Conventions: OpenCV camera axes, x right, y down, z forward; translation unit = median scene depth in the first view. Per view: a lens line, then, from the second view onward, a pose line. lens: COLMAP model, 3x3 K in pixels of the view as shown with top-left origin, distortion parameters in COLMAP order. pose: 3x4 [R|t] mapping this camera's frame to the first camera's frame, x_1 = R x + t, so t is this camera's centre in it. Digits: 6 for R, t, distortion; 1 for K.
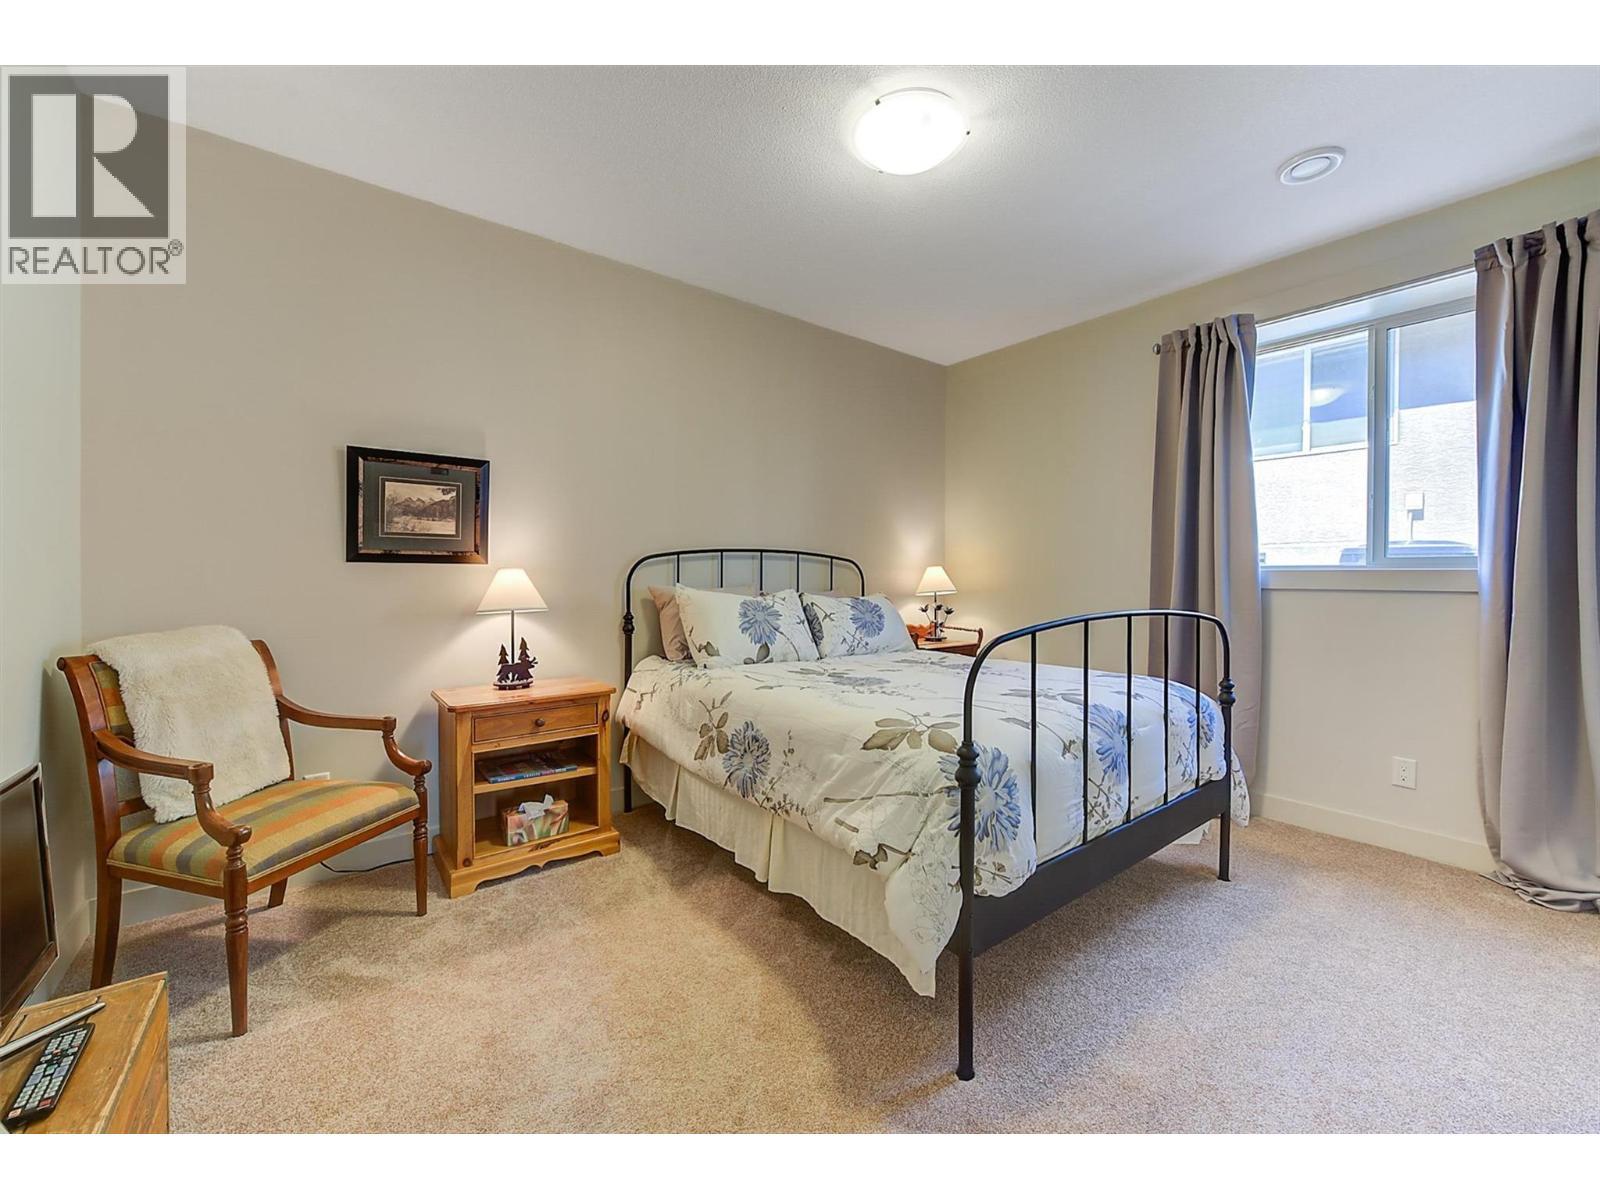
lens RADIAL K [[634.1, 0, 825.0], [0, 634.1, 570.3], [0, 0, 1]] dist [-0.000828, -0.002396]
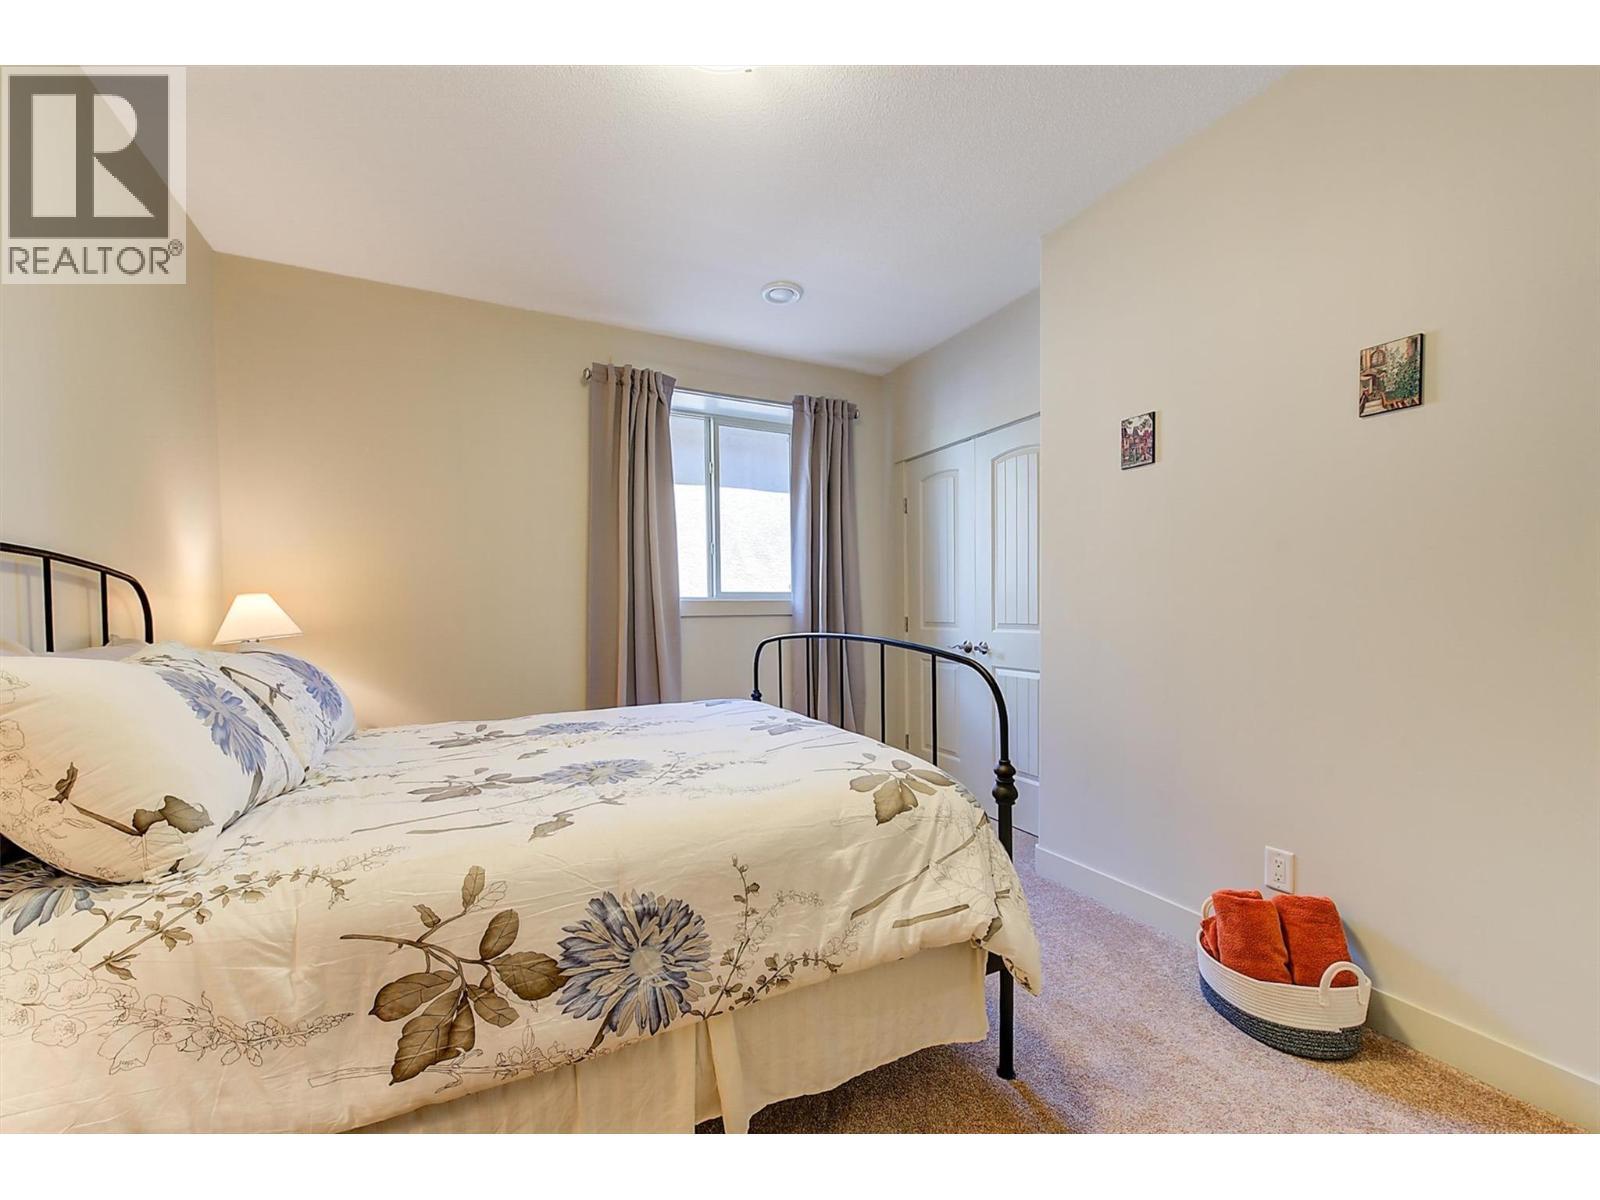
lens RADIAL K [[634.1, 0, 799.4], [0, 634.1, 612.3], [0, 0, 1]] dist [-0.000828, -0.002396]
pose [[0.207293, -0.014181, 0.978176, -0.595645], [0.001581, 0.999898, 0.014161, 0.008092], [-0.978278, -0.001389, 0.207294, 0.769263]]
